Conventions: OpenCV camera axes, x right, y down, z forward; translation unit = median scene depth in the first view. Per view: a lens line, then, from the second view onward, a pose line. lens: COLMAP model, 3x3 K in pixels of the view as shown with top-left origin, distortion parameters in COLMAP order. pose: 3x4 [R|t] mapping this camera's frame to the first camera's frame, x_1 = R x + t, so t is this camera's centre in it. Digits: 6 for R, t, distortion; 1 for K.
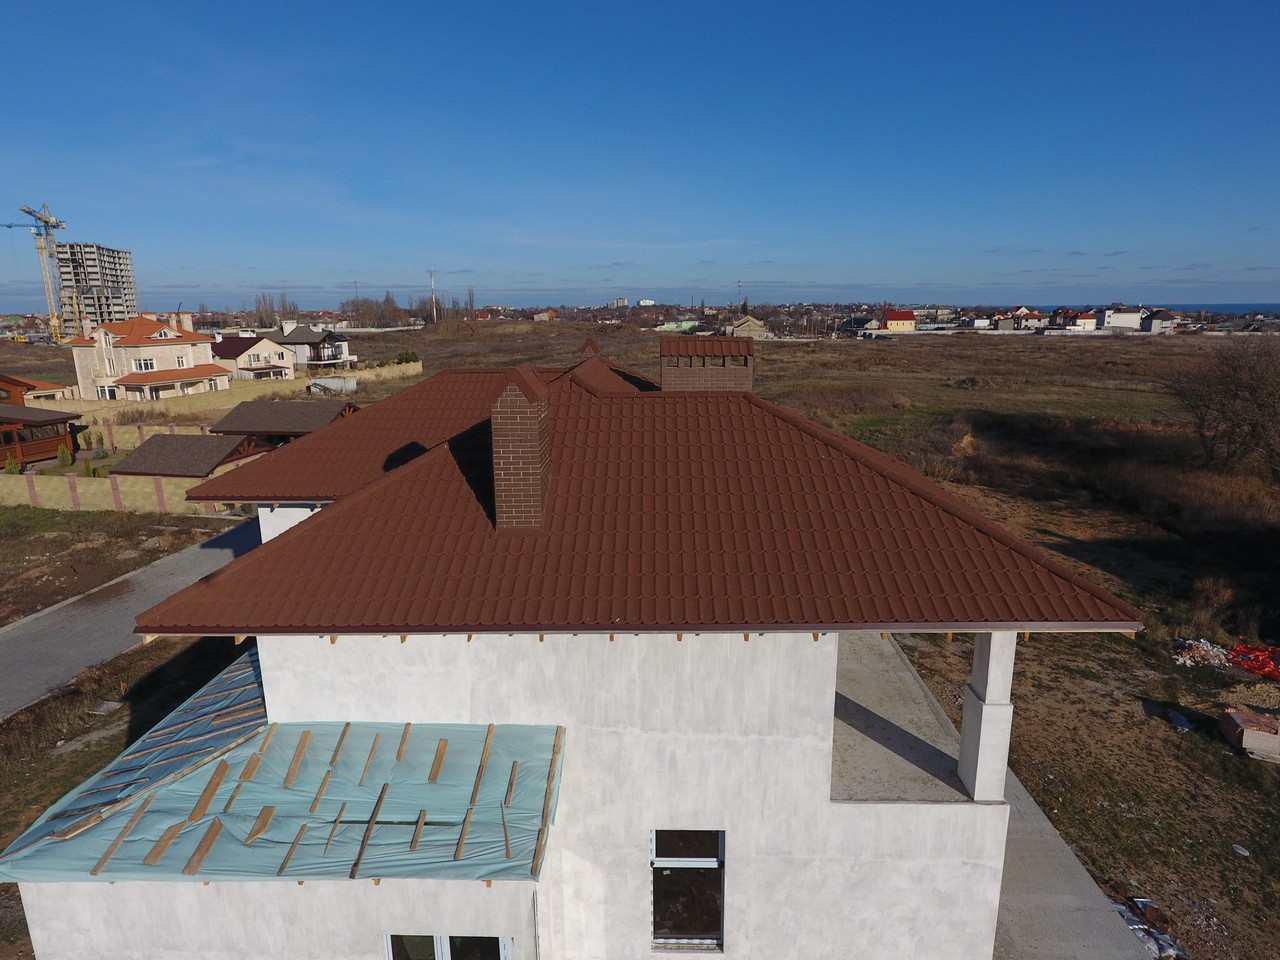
lens RADIAL K [[746.3, 0, 641.1], [0, 746.3, 476.0], [0, 0, 1]] dist [-0.002839, -0.000643]
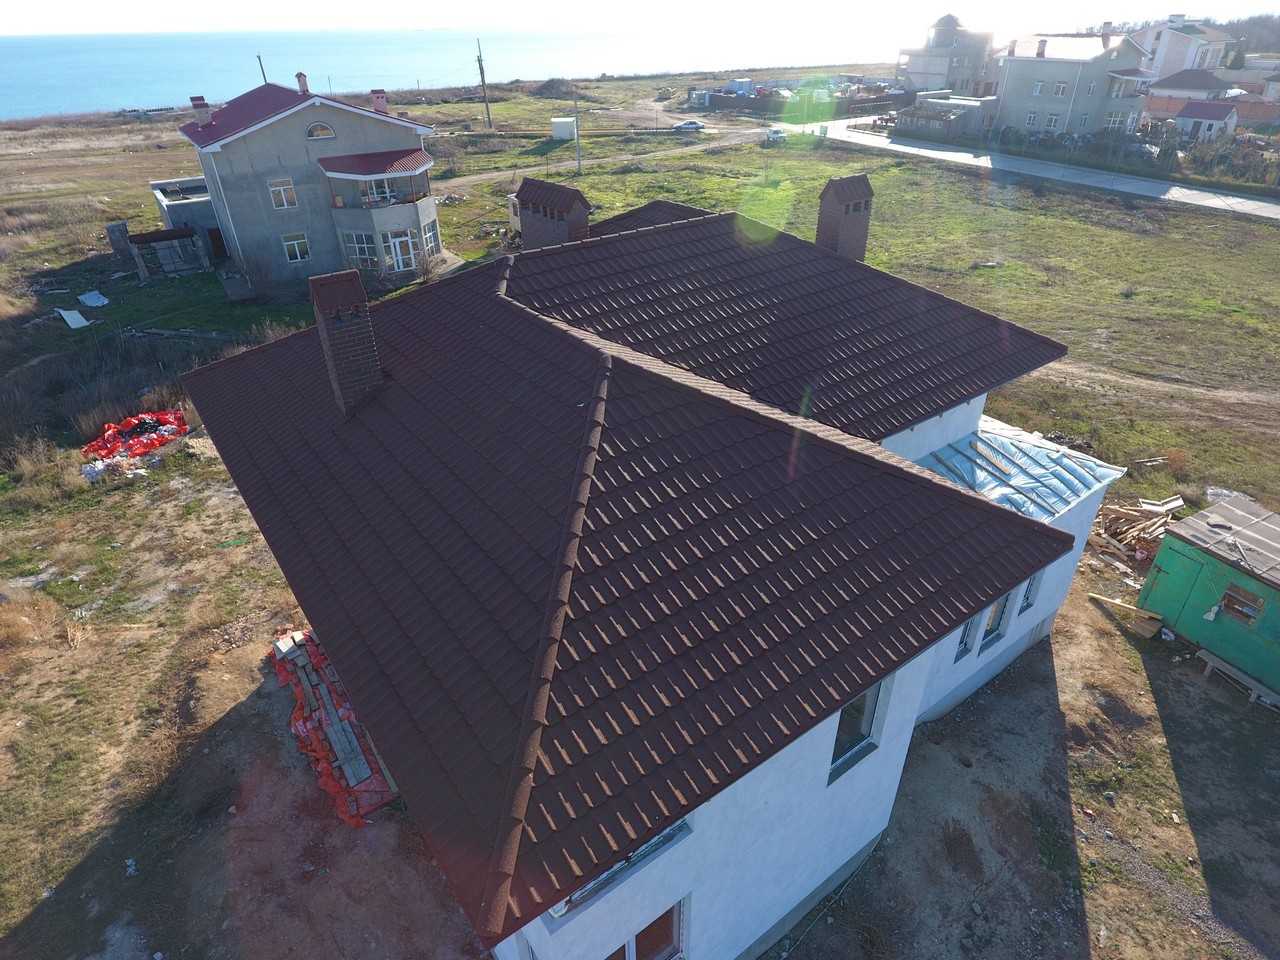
lens RADIAL K [[746.3, 0, 642.3], [0, 746.3, 471.1], [0, 0, 1]] dist [-0.002839, -0.000643]
pose [[-0.617242, -0.390123, 0.683239, -0.087393], [0.194553, 0.765756, 0.612999, -0.051929], [-0.762340, 0.511295, -0.396757, 0.164266]]
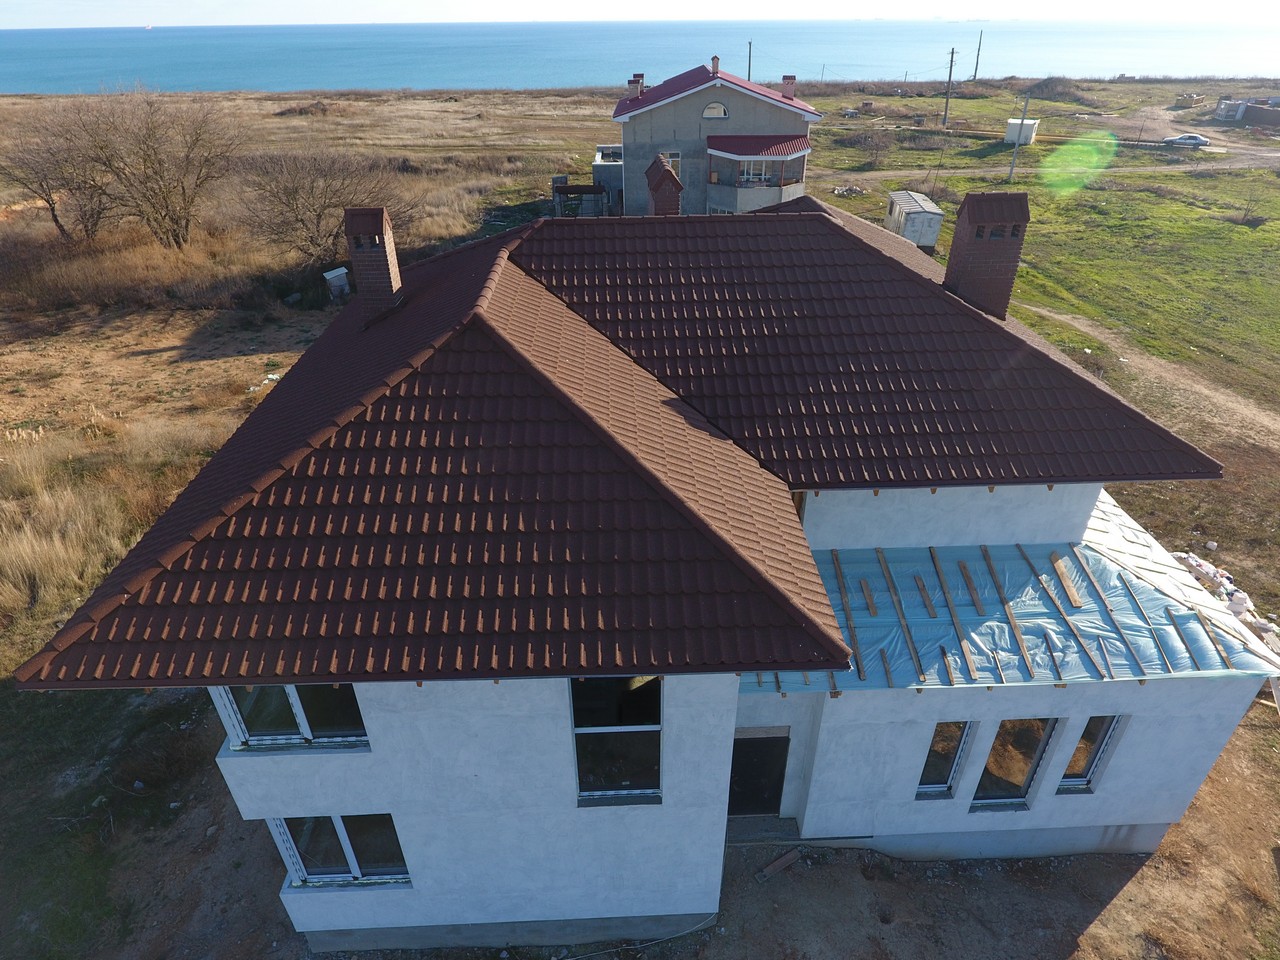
lens RADIAL K [[746.3, 0, 640.4], [0, 746.3, 473.0], [0, 0, 1]] dist [-0.002839, -0.000643]
pose [[-0.070187, -0.509710, 0.857479, -0.105585], [0.229042, 0.828398, 0.511171, -0.039367], [-0.970883, 0.232276, 0.058602, 0.118518]]
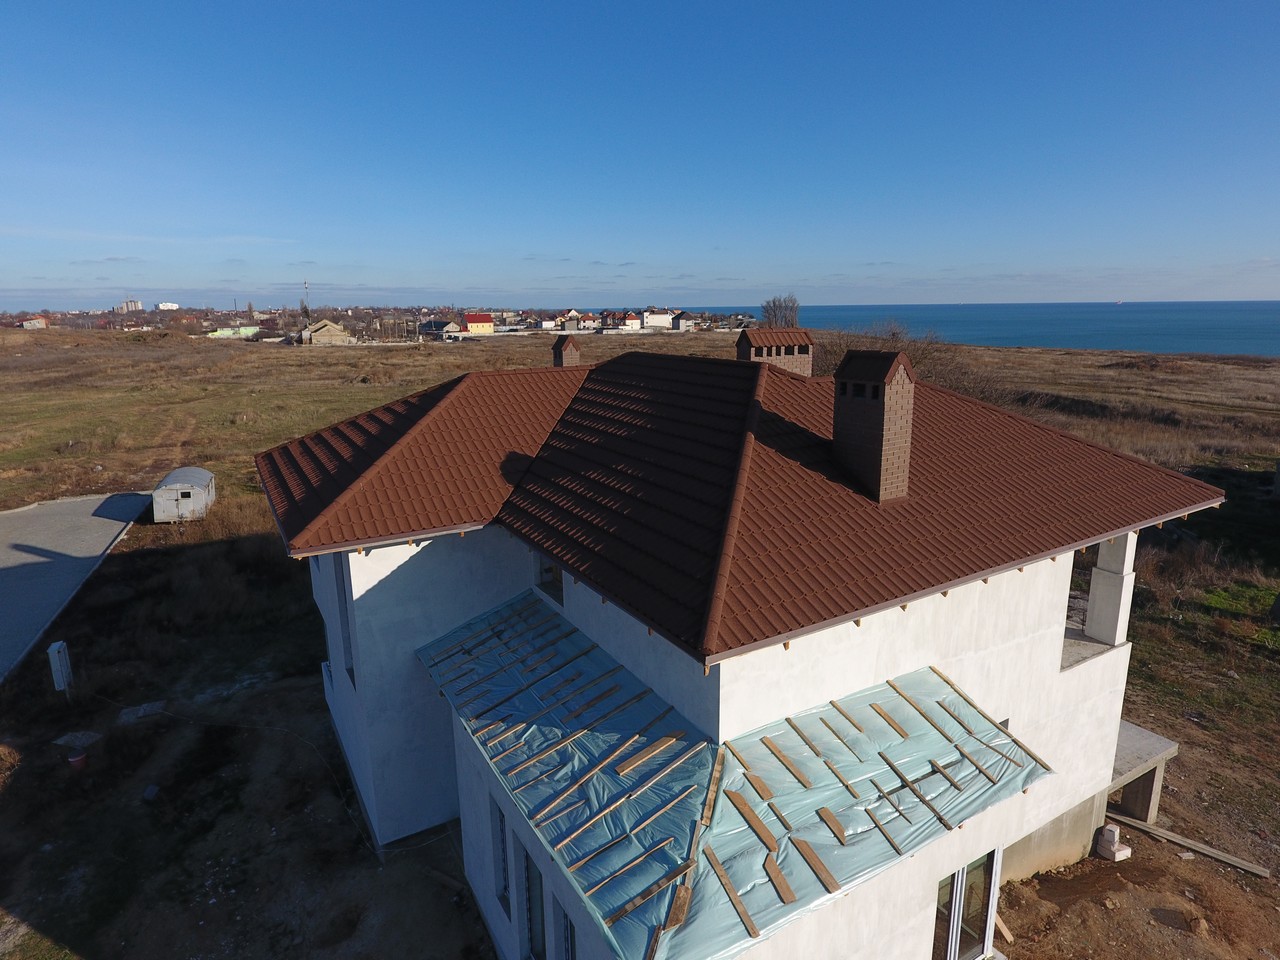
lens RADIAL K [[746.3, 0, 642.3], [0, 746.3, 474.1], [0, 0, 1]] dist [-0.002839, -0.000643]
pose [[0.843053, -0.117756, 0.524781, -0.077008], [0.121365, 0.992222, 0.027675, -0.002984], [-0.523958, 0.040359, 0.850787, 0.018395]]
